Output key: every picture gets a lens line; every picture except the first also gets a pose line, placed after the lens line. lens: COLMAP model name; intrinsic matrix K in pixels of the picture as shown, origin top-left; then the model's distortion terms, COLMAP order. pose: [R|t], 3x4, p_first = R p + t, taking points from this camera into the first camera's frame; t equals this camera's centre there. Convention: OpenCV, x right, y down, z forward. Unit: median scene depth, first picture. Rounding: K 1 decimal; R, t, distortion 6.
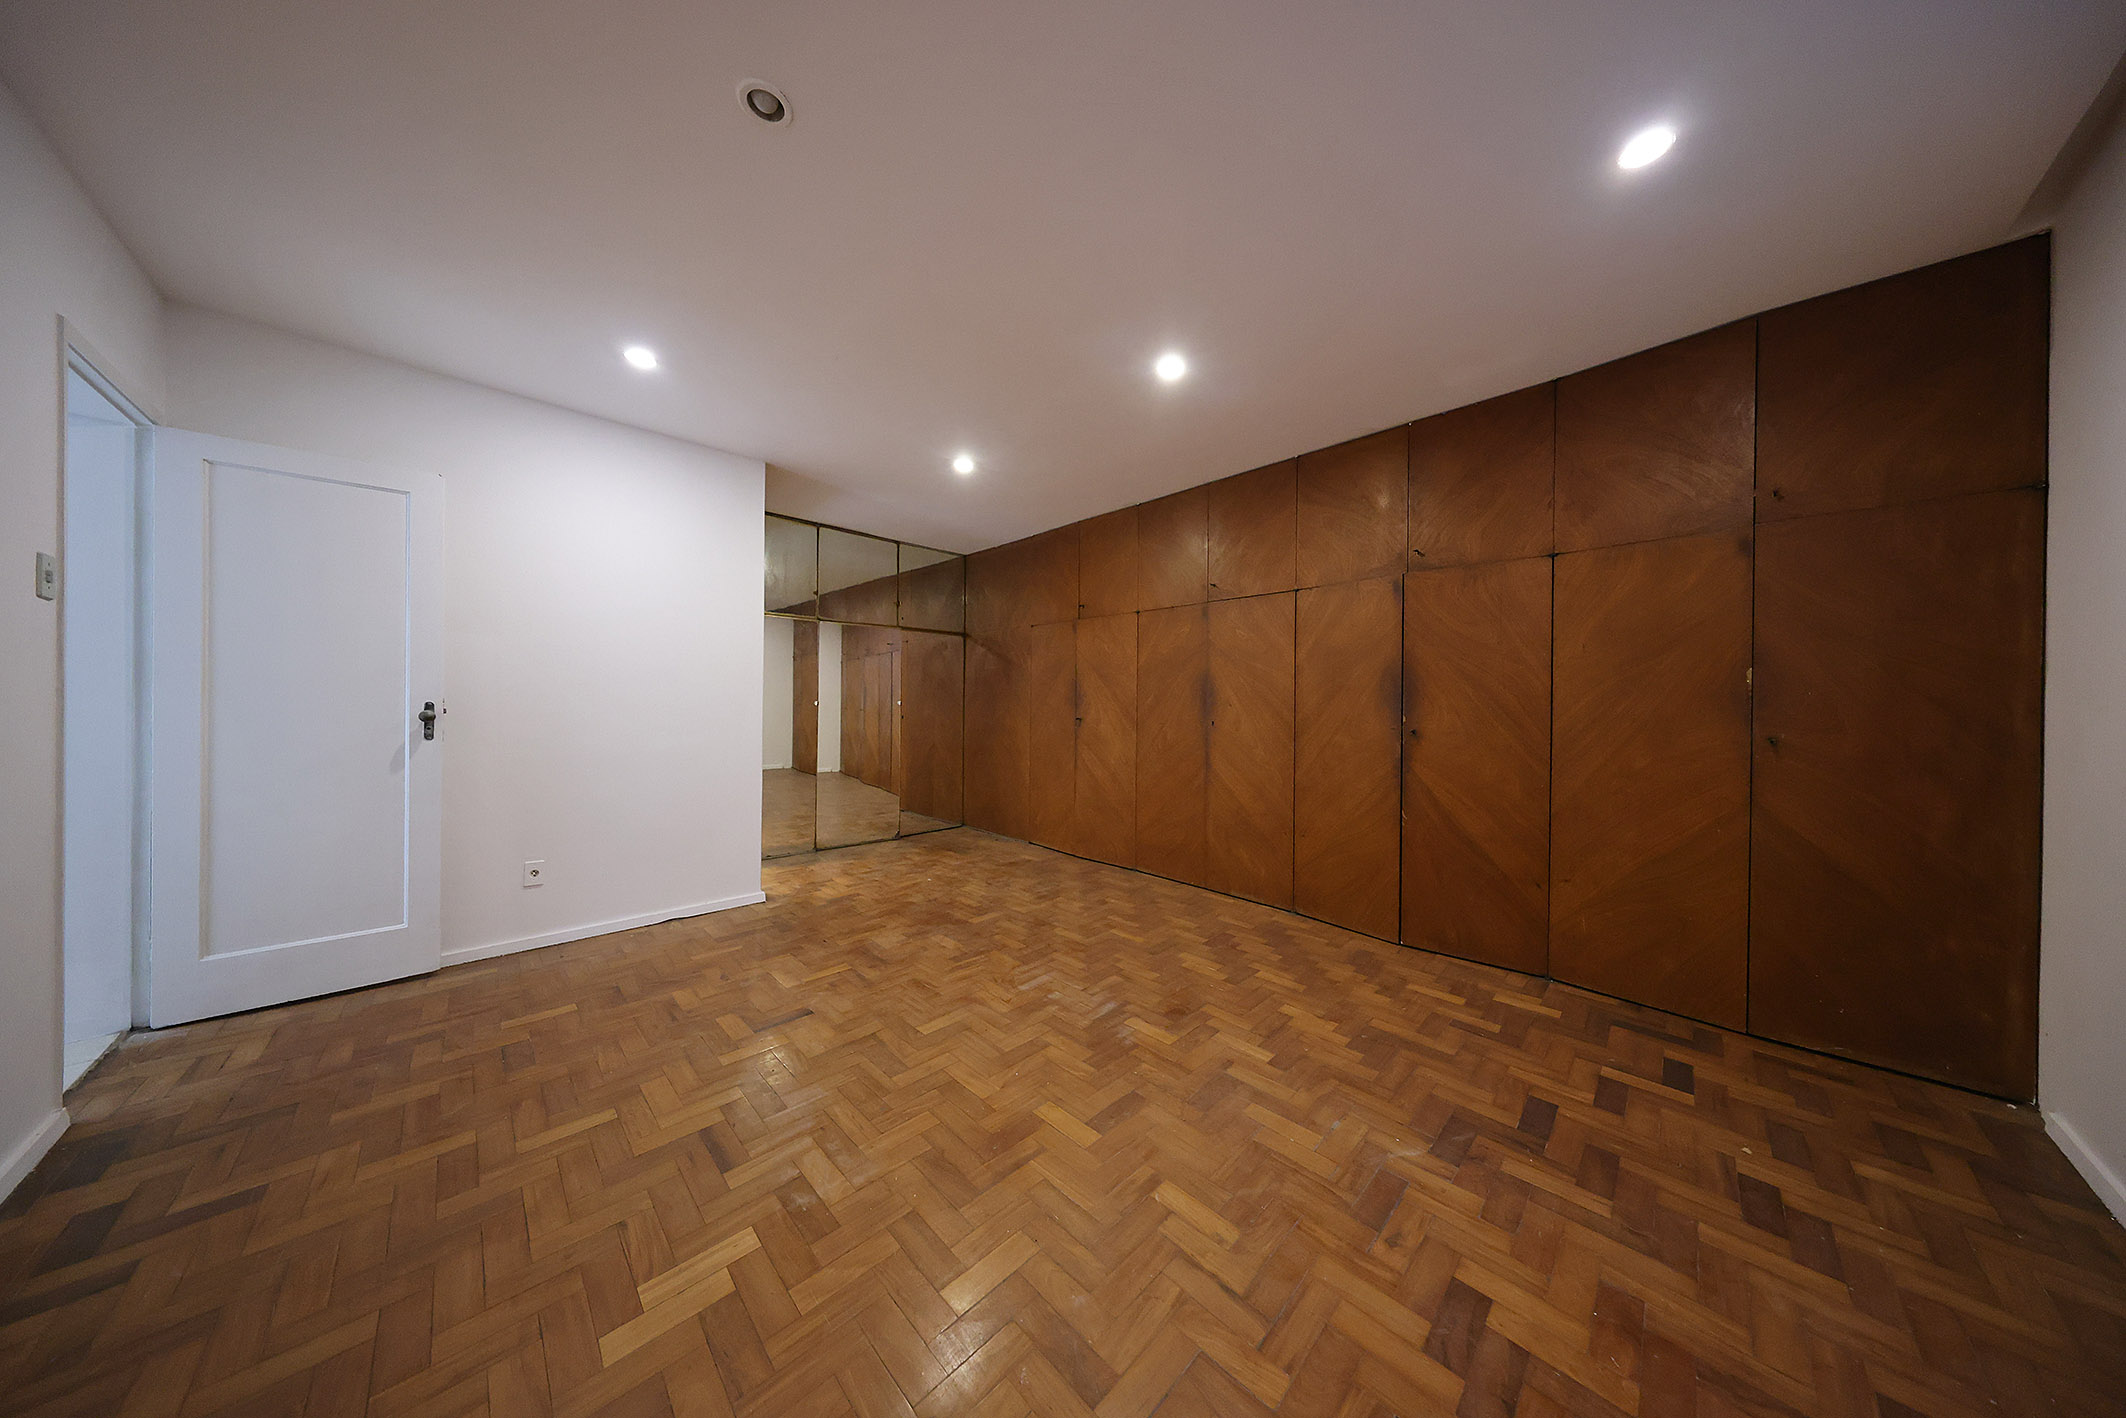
lens RADIAL K [[614.5, 0, 1069.9], [0, 614.5, 704.8], [0, 0, 1]] dist [0.000056, 0.000020]
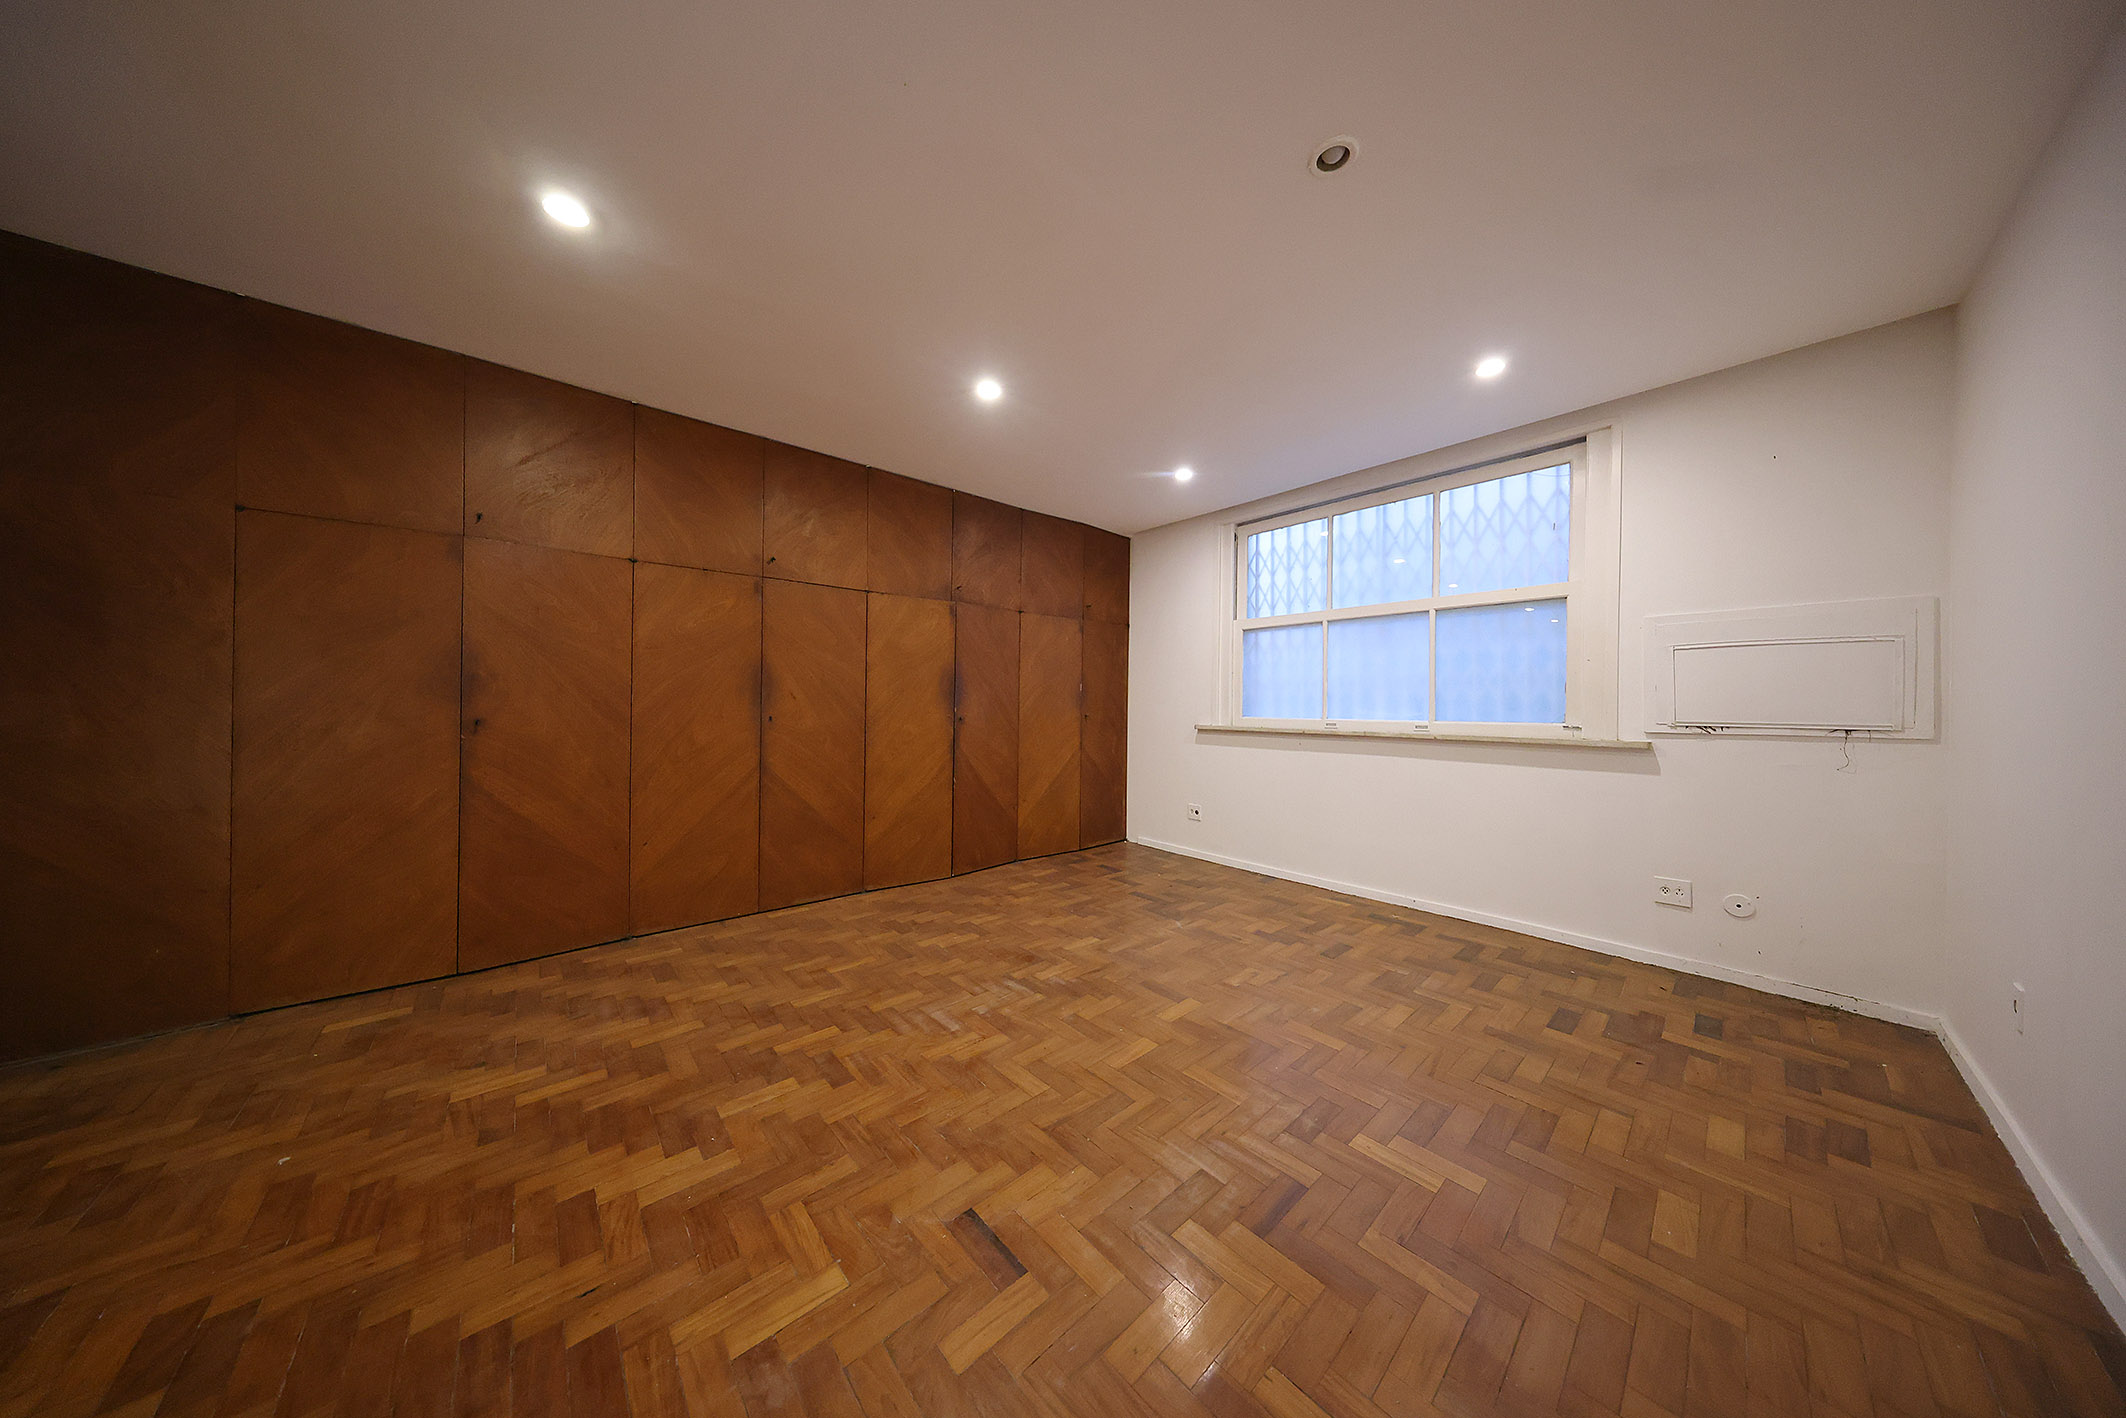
lens RADIAL K [[614.5, 0, 1069.9], [0, 614.5, 704.8], [0, 0, 1]] dist [0.000056, 0.000020]
pose [[0.045239, -0.011047, 0.998915, -0.891689], [-0.008910, 0.999895, 0.011461, -0.005472], [-0.998936, -0.009419, 0.045136, 0.772437]]
